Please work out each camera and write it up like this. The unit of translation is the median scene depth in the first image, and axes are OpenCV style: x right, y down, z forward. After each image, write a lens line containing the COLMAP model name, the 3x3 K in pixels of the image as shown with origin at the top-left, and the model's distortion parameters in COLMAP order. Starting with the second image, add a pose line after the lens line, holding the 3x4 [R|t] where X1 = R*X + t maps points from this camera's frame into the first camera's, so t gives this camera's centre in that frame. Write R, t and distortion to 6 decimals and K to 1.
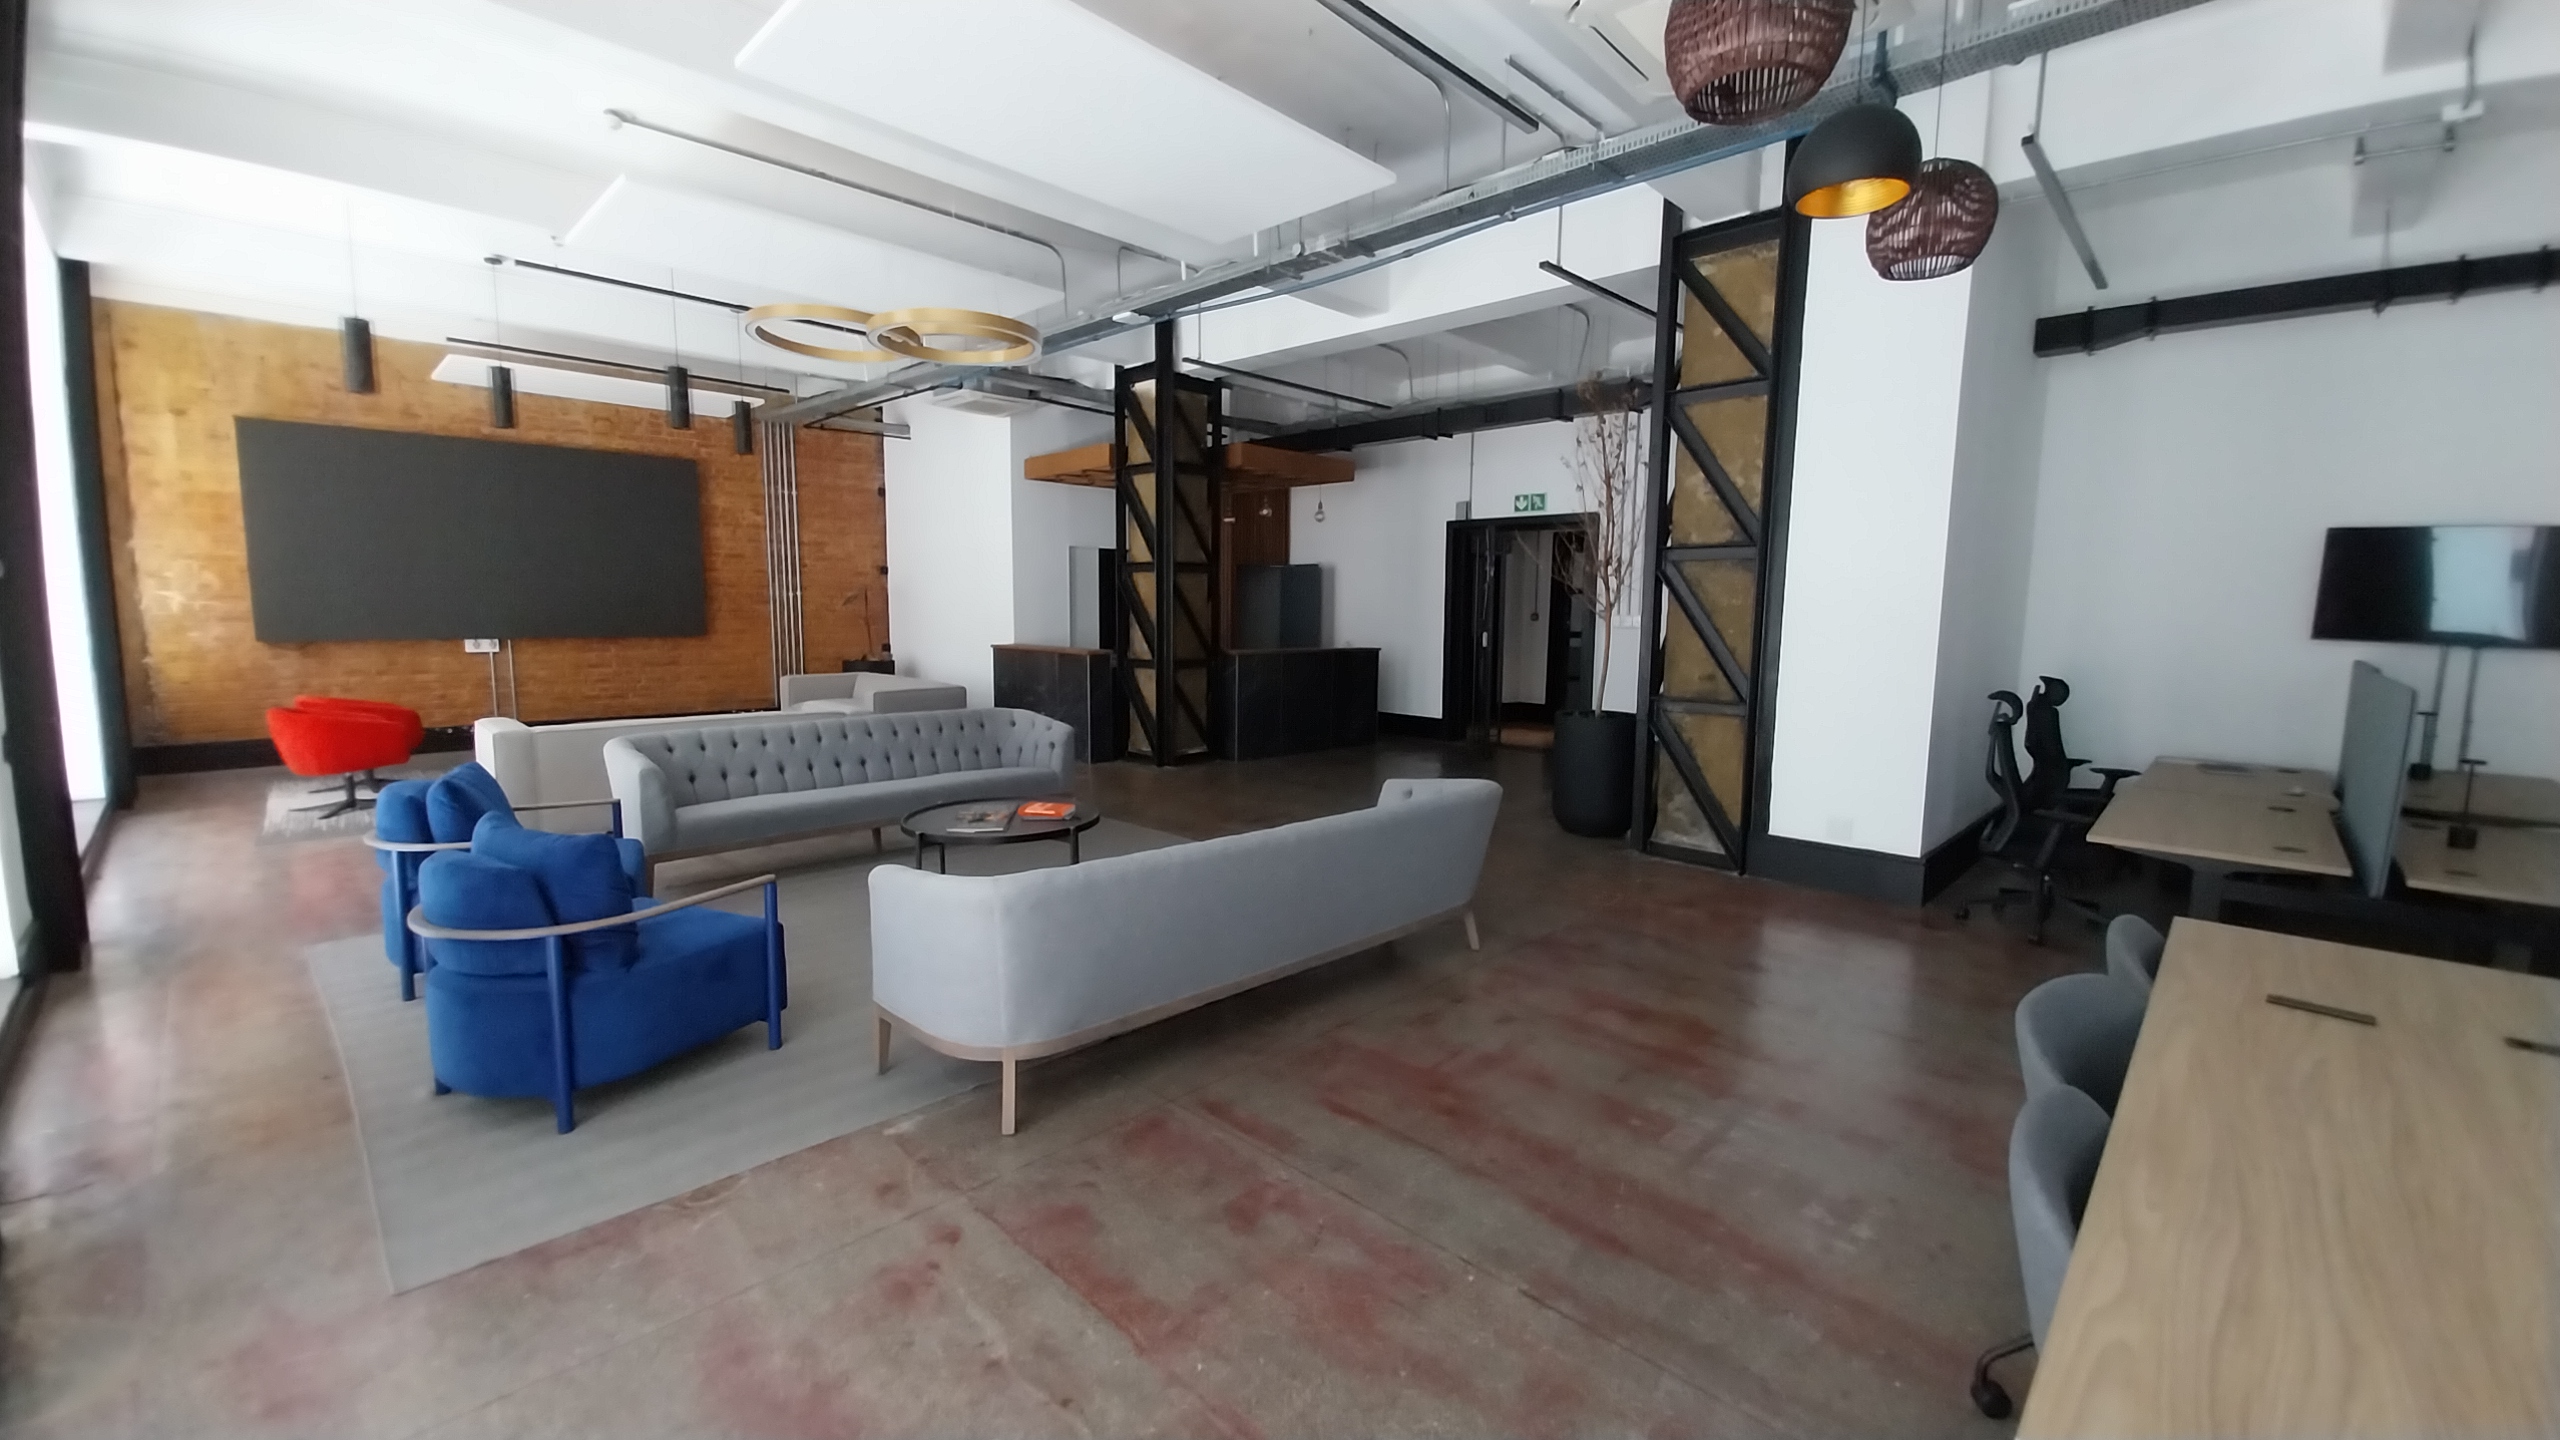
lens RADIAL K [[1007.7, 0, 1284.5], [0, 1007.7, 718.0], [0, 0, 1]] dist [0.022041, -0.014503]
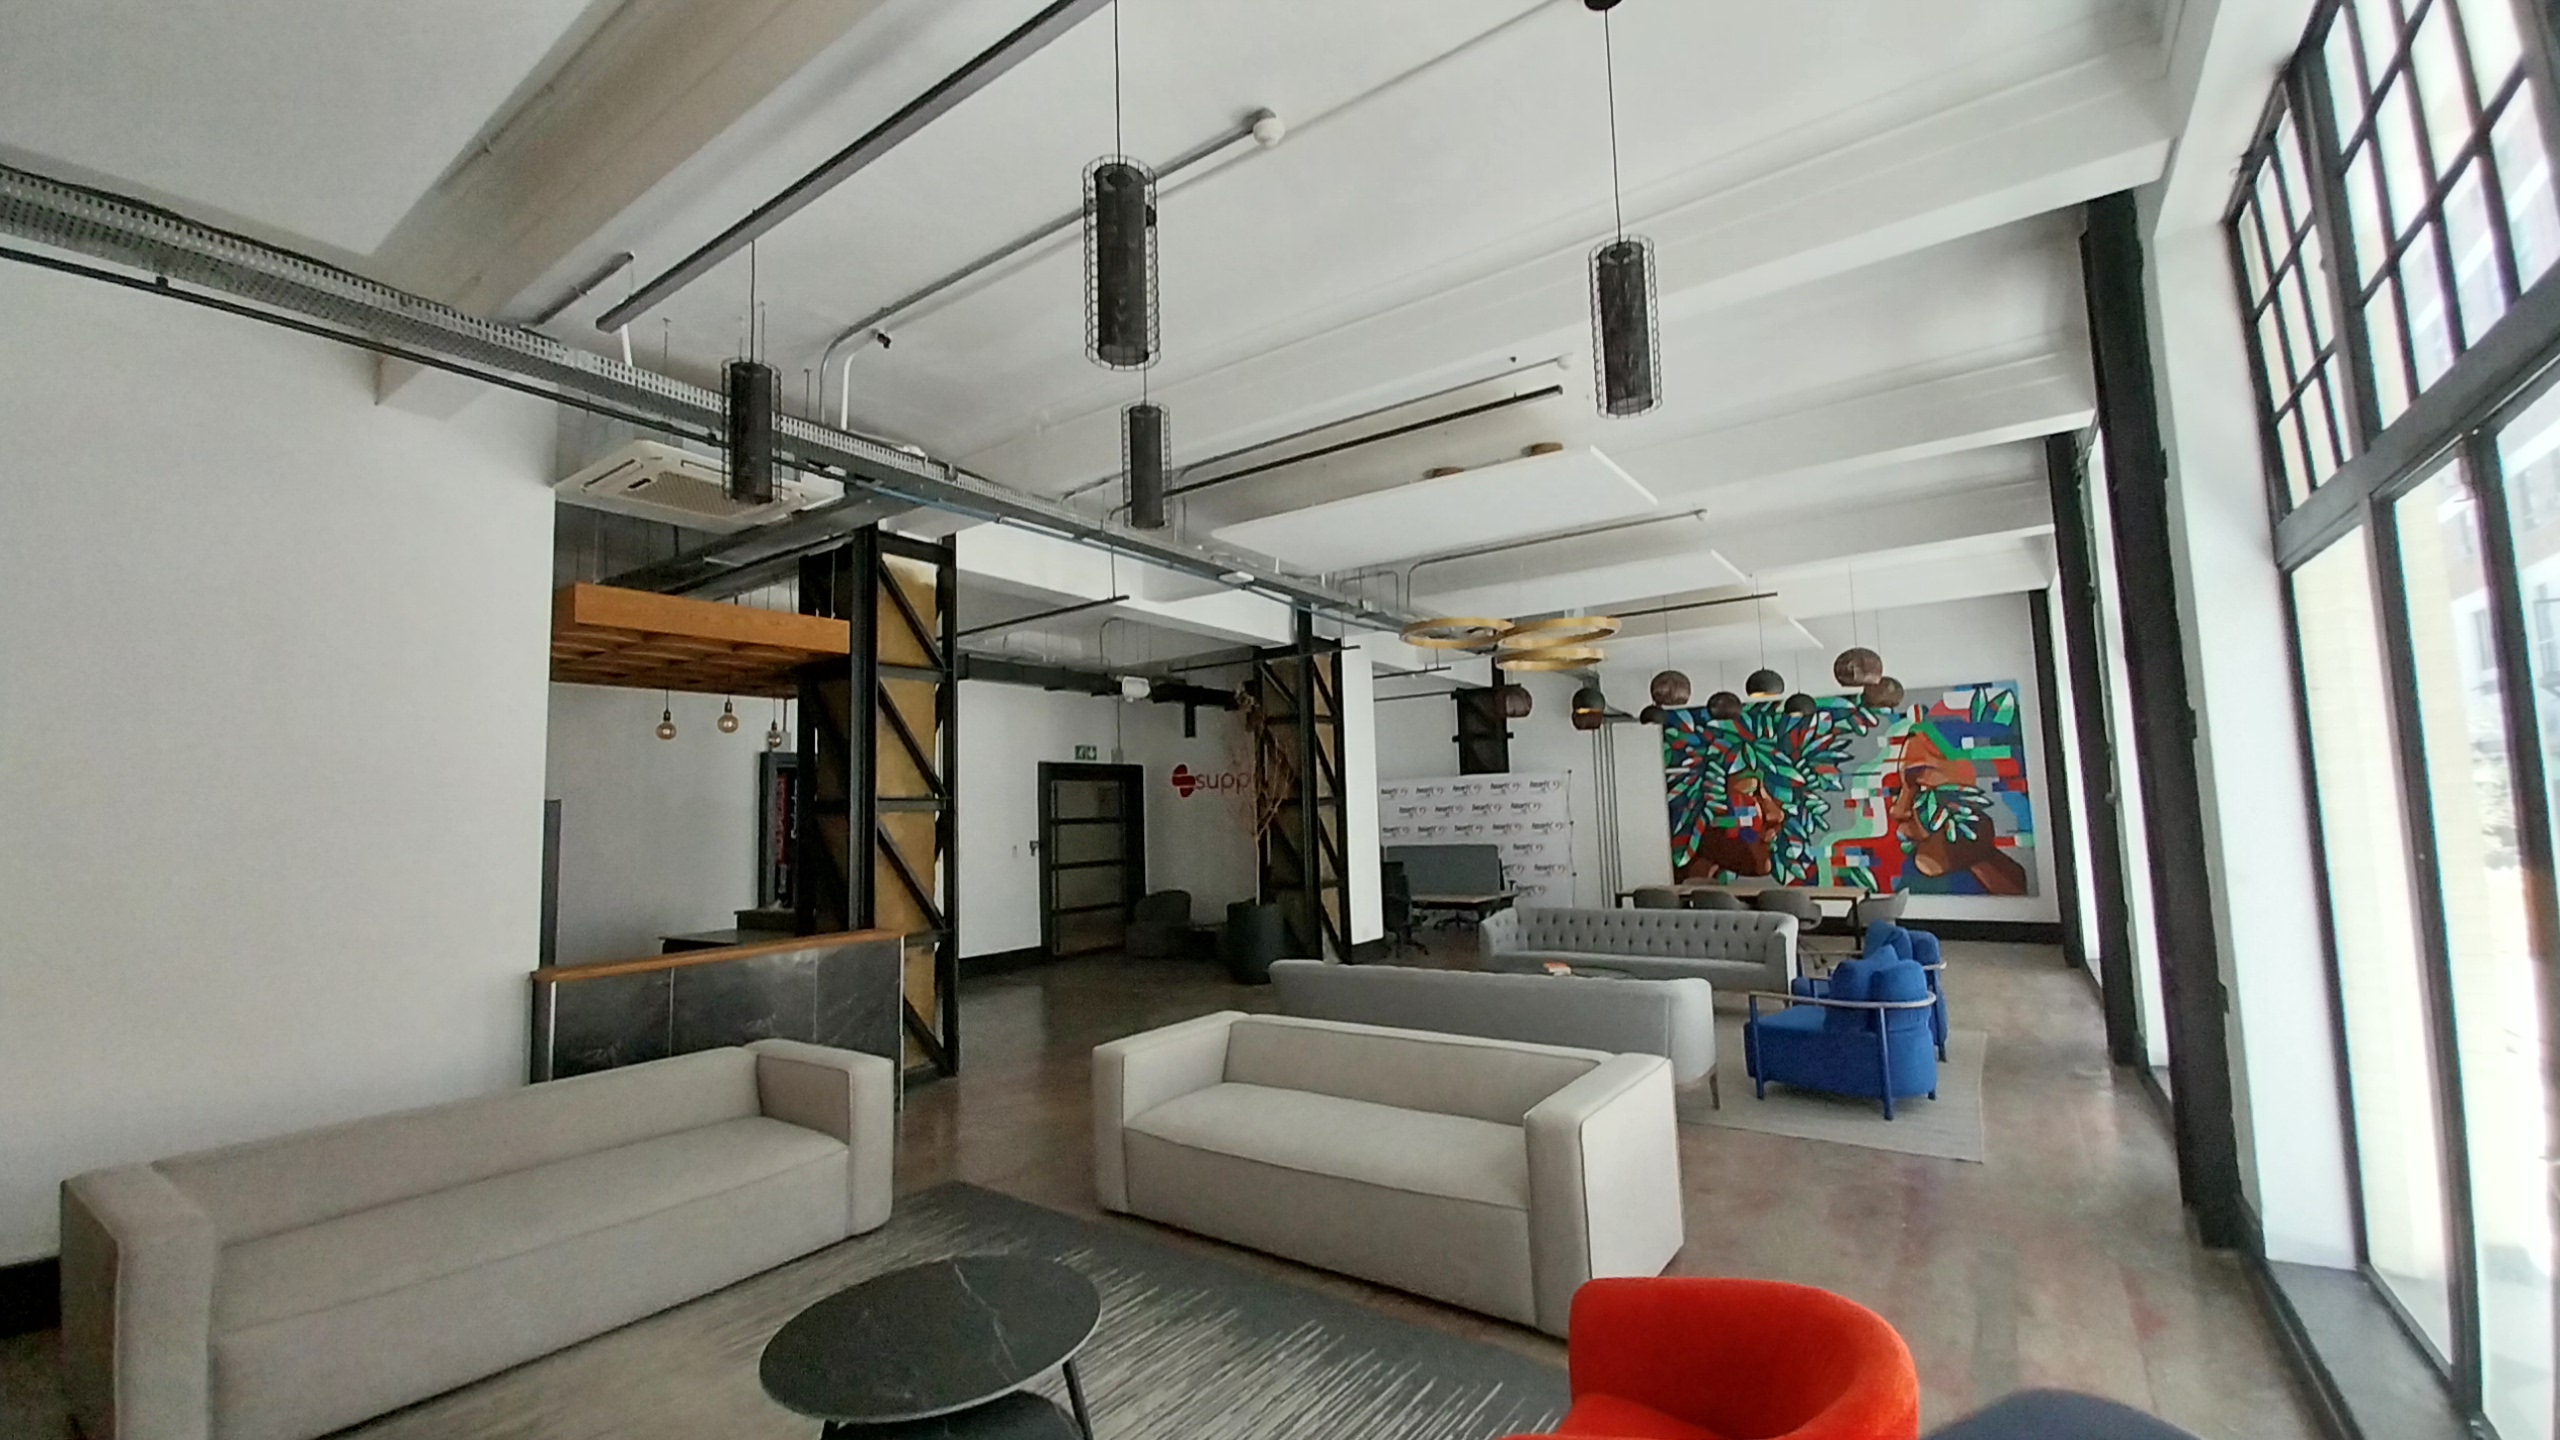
lens RADIAL K [[1007.7, 0, 1298.6], [0, 1007.7, 727.1], [0, 0, 1]] dist [0.022041, -0.014503]
pose [[-0.167897, 0.082487, 0.982347, -1.104677], [0.140354, 0.988342, -0.059002, -0.151141], [-0.975762, 0.127970, -0.177517, 1.049166]]
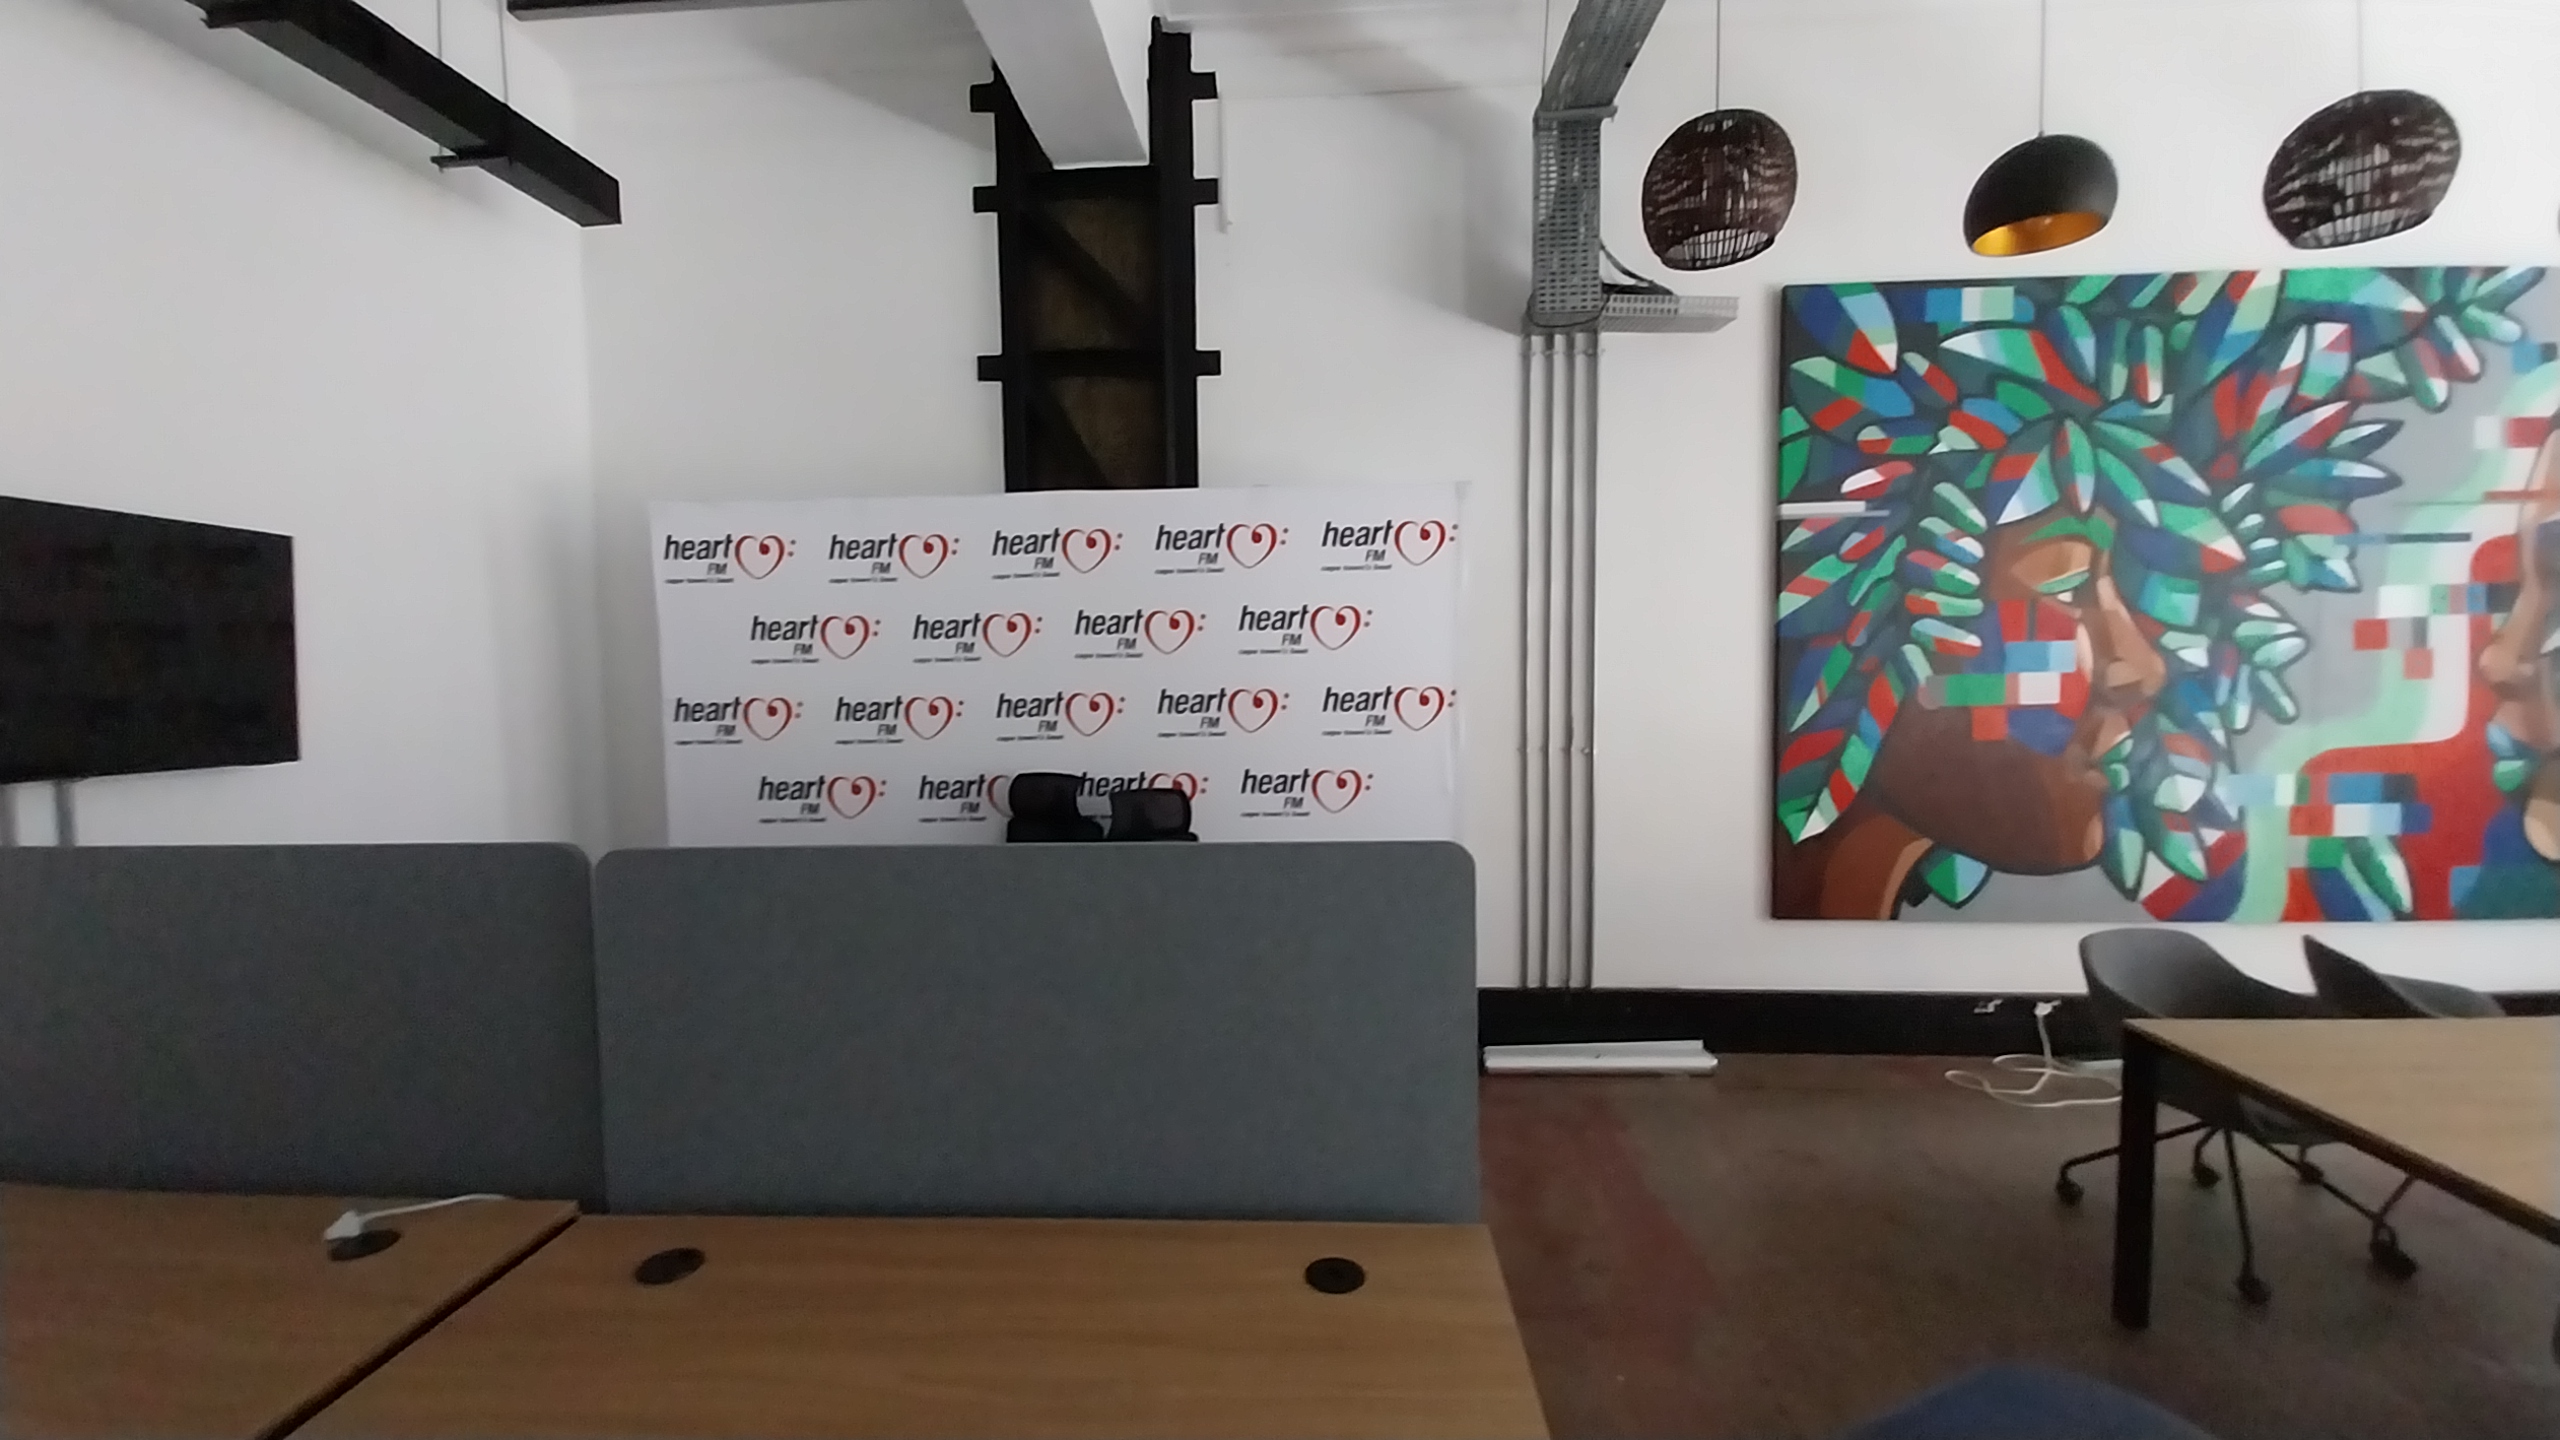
lens RADIAL K [[1007.7, 0, 1279.6], [0, 1007.7, 729.3], [0, 0, 1]] dist [0.022041, -0.014503]
pose [[-0.644042, -0.045074, 0.763661, 0.354025], [0.093966, 0.986042, 0.137447, -0.072127], [-0.759197, 0.160280, -0.630817, 0.627811]]
